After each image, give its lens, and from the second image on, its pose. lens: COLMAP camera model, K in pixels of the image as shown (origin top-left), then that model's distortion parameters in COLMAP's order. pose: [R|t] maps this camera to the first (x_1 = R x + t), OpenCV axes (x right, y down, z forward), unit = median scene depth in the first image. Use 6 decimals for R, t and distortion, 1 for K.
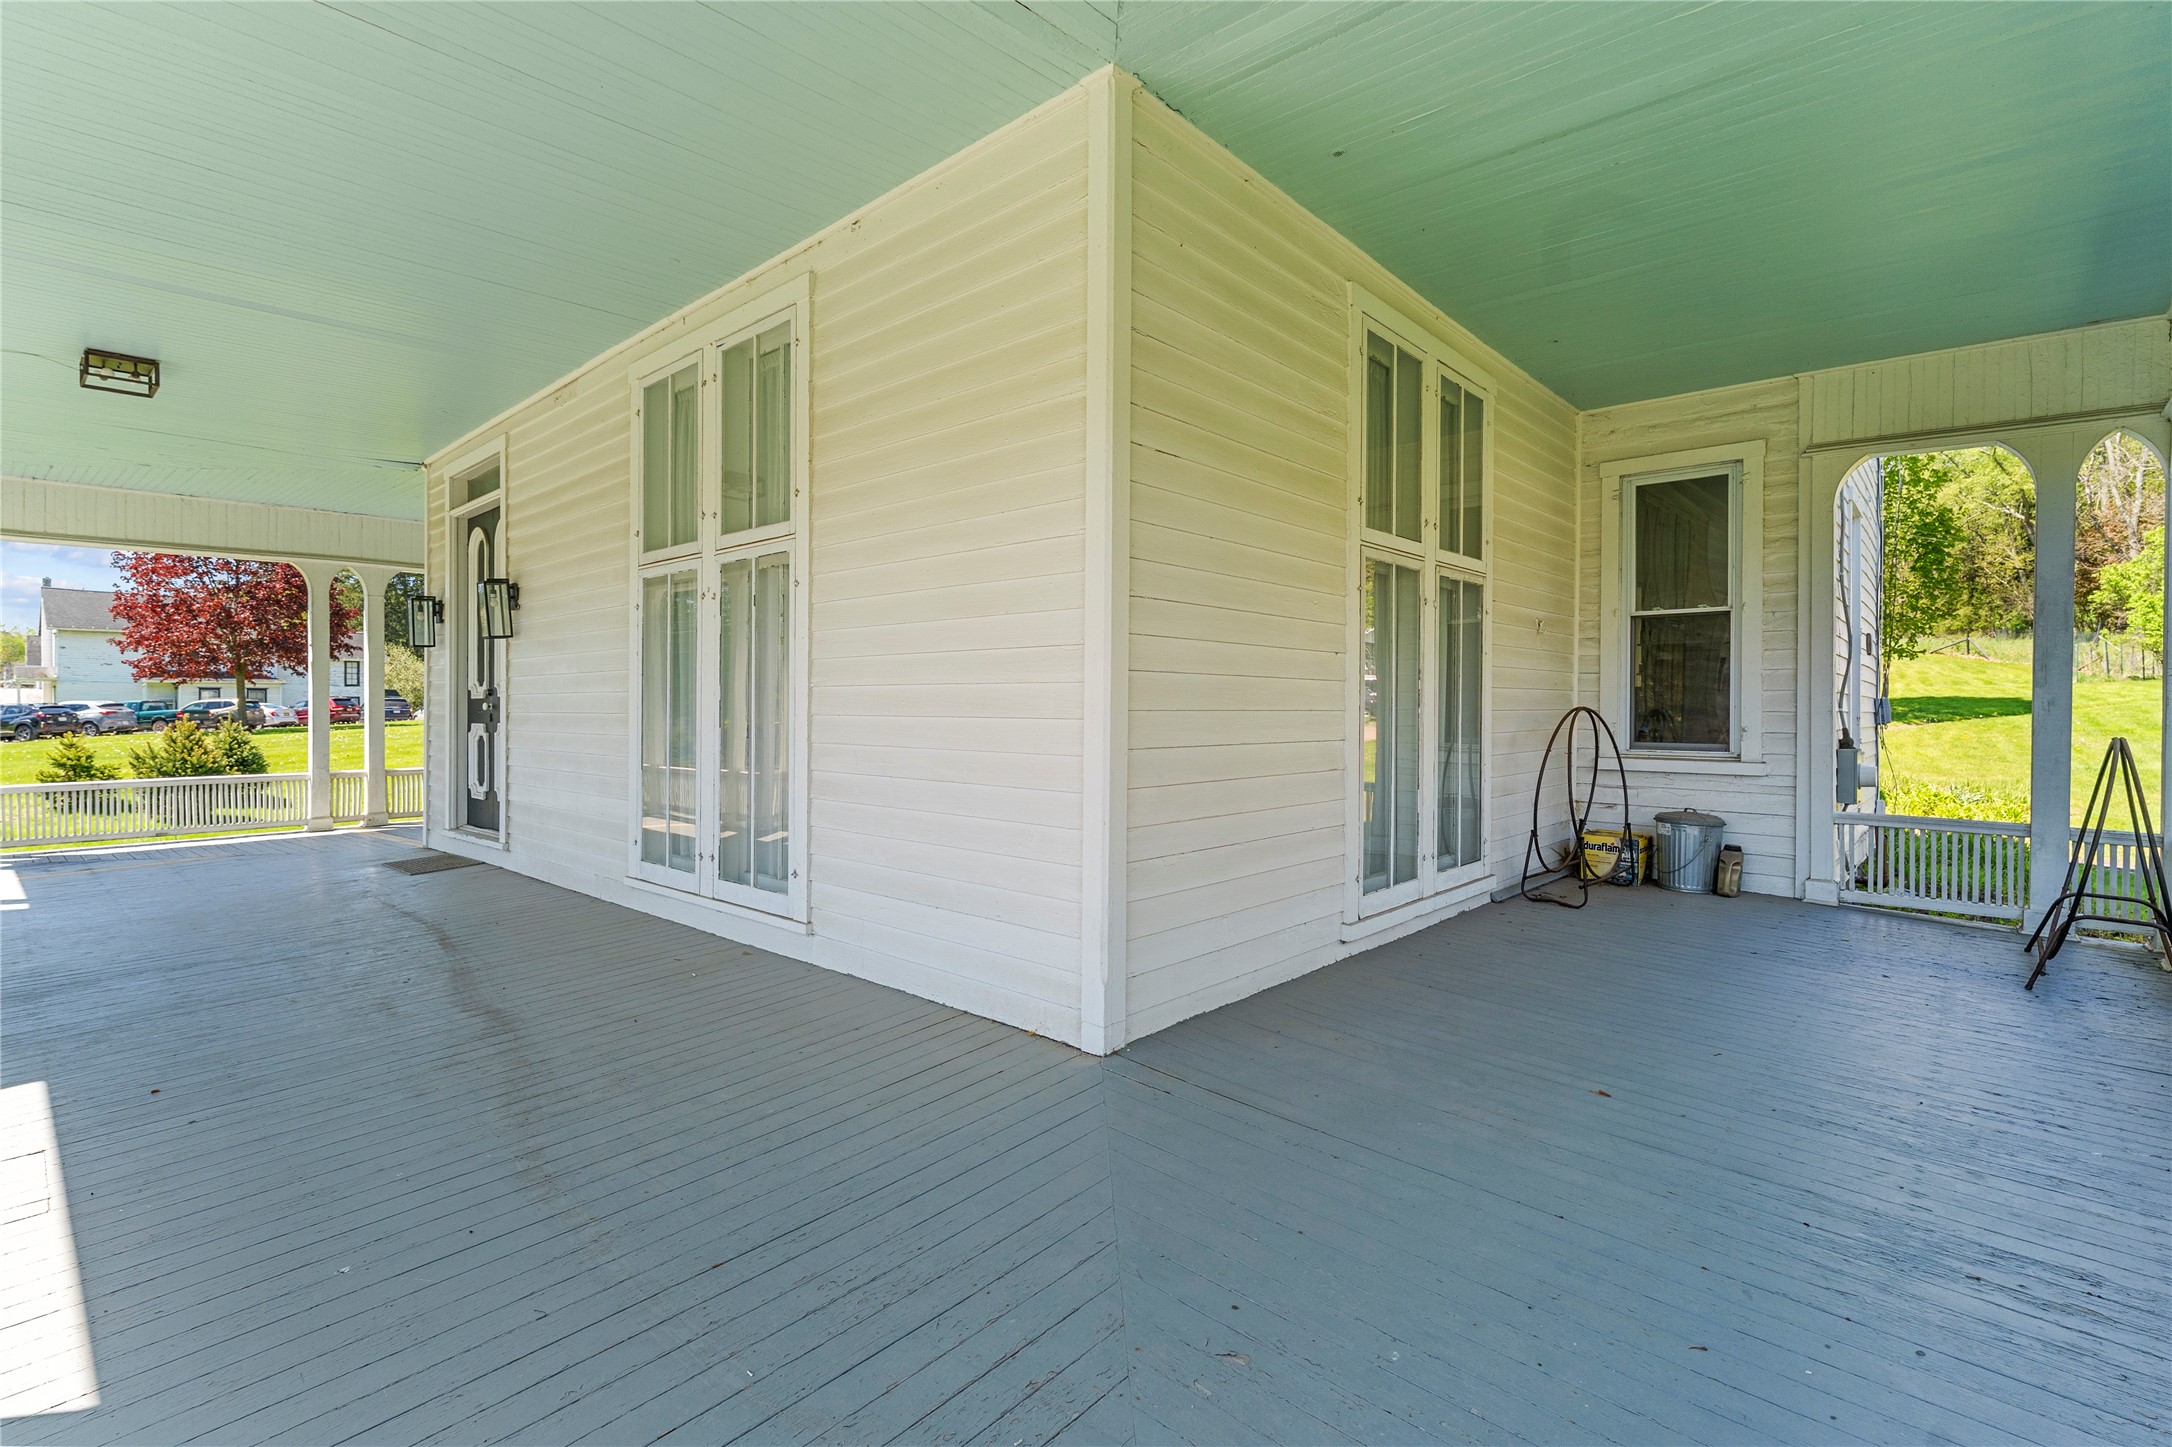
lens RADIAL K [[990.8, 0, 1080.5], [0, 990.8, 712.6], [0, 0, 1]] dist [0.002099, -0.001089]
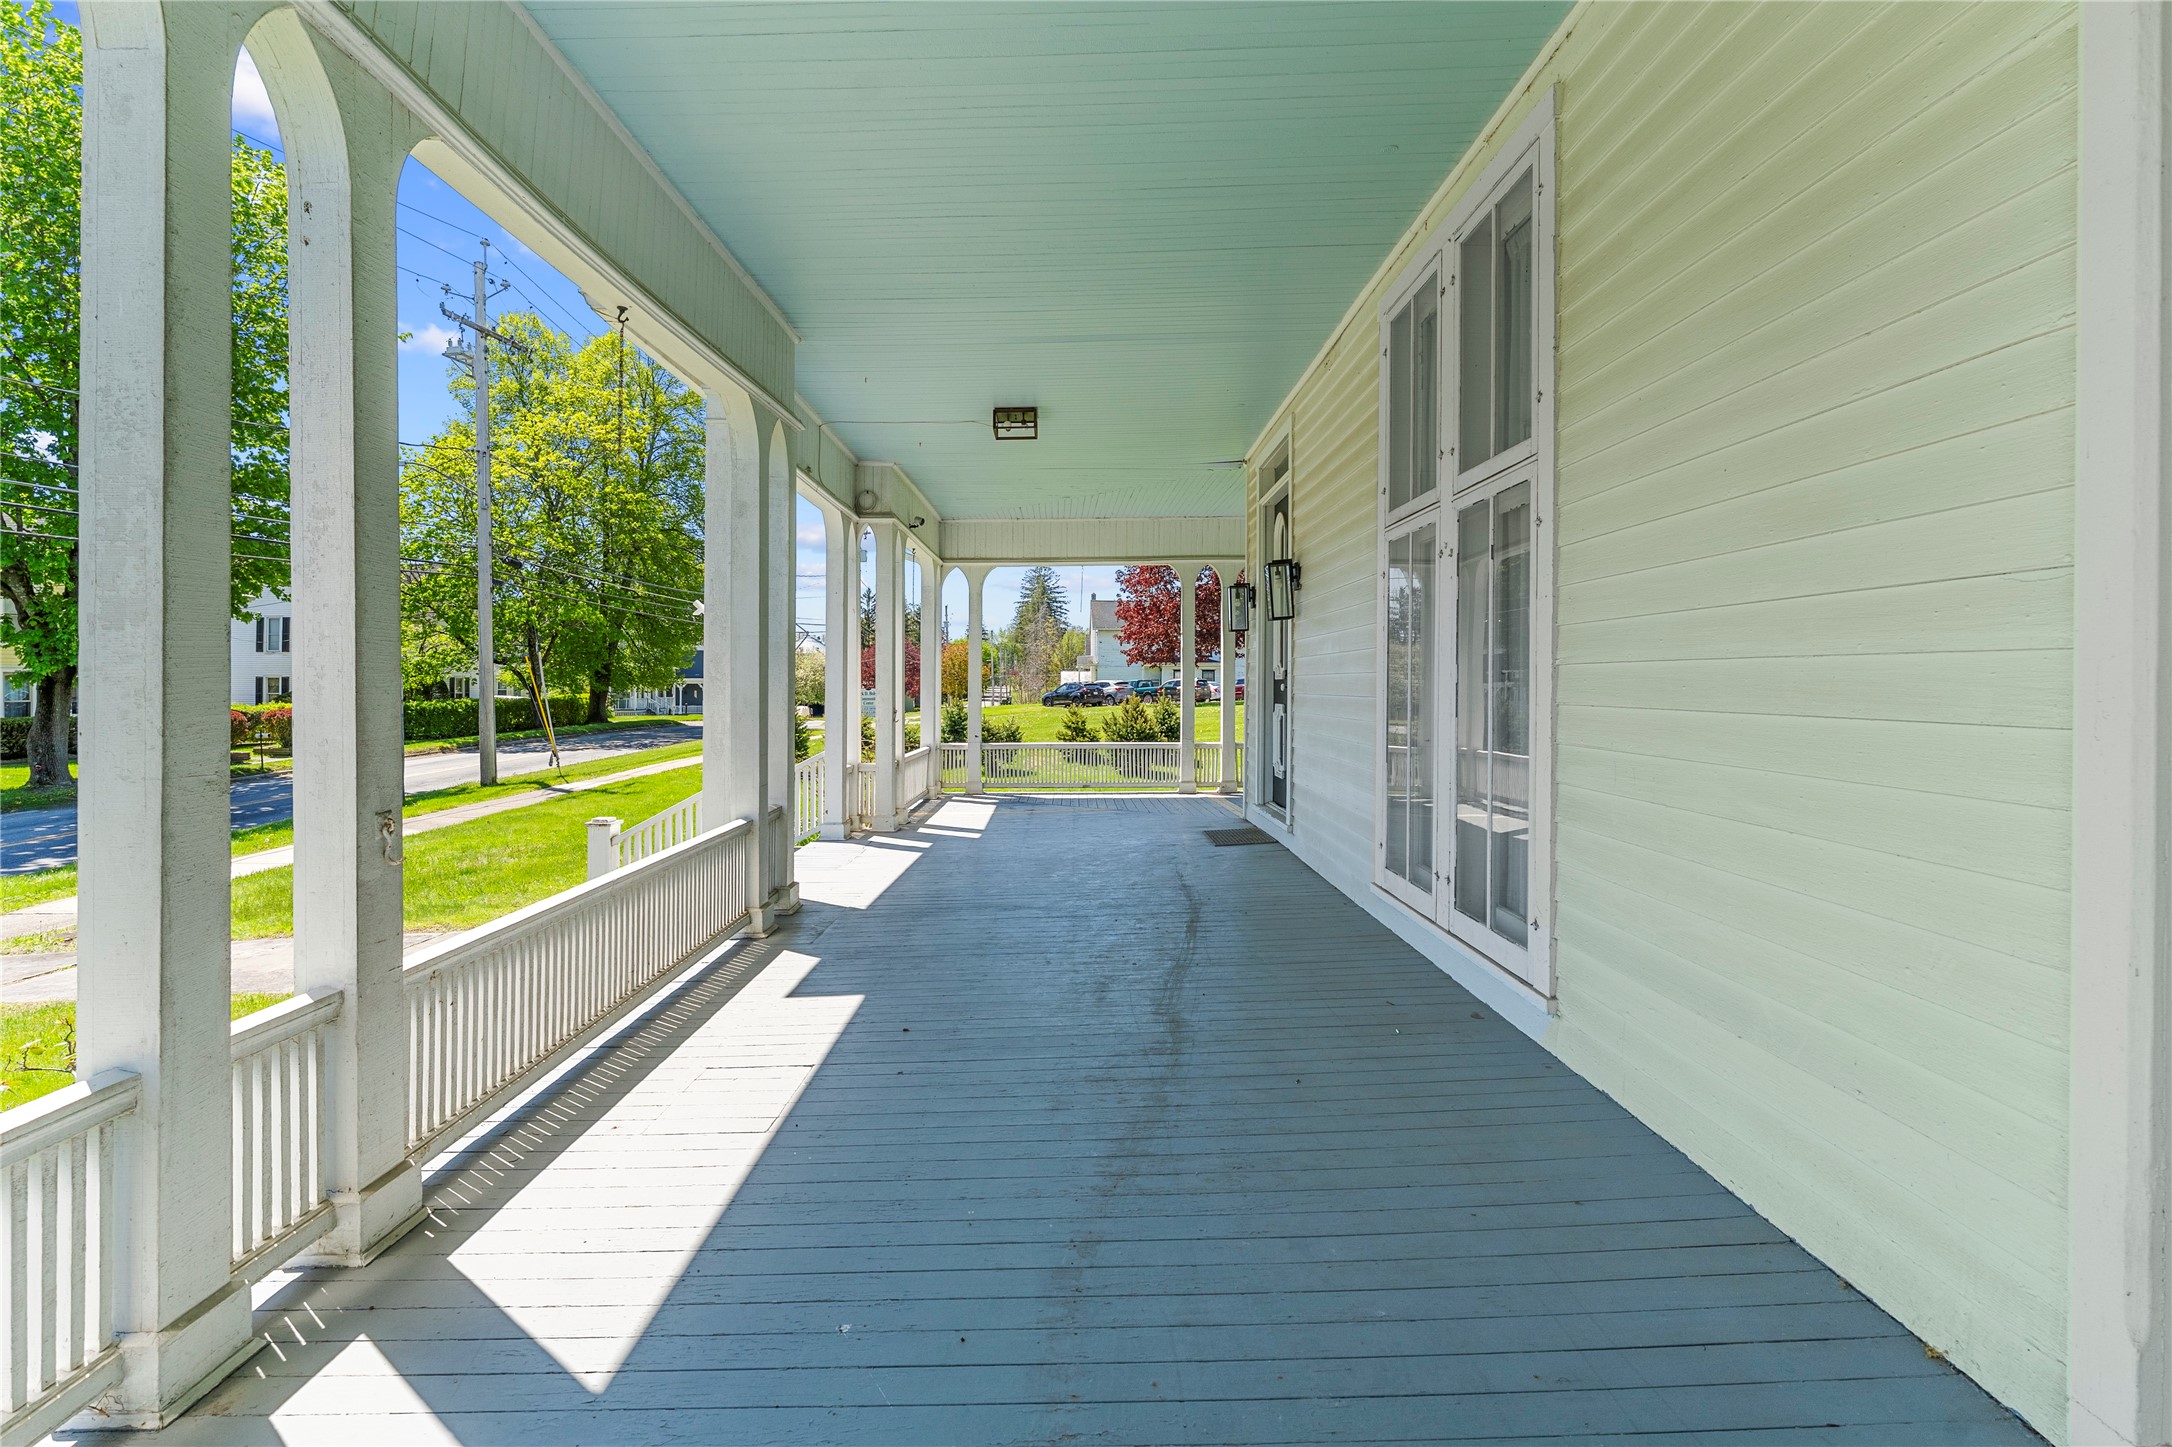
lens RADIAL K [[990.8, 0, 1078.0], [0, 990.8, 676.1], [0, 0, 1]] dist [0.002099, -0.001089]
pose [[0.663008, -0.004104, -0.748601, 0.032090], [-0.006978, 0.999908, -0.011662, -0.007003], [0.748579, 0.012955, 0.662918, 0.273054]]
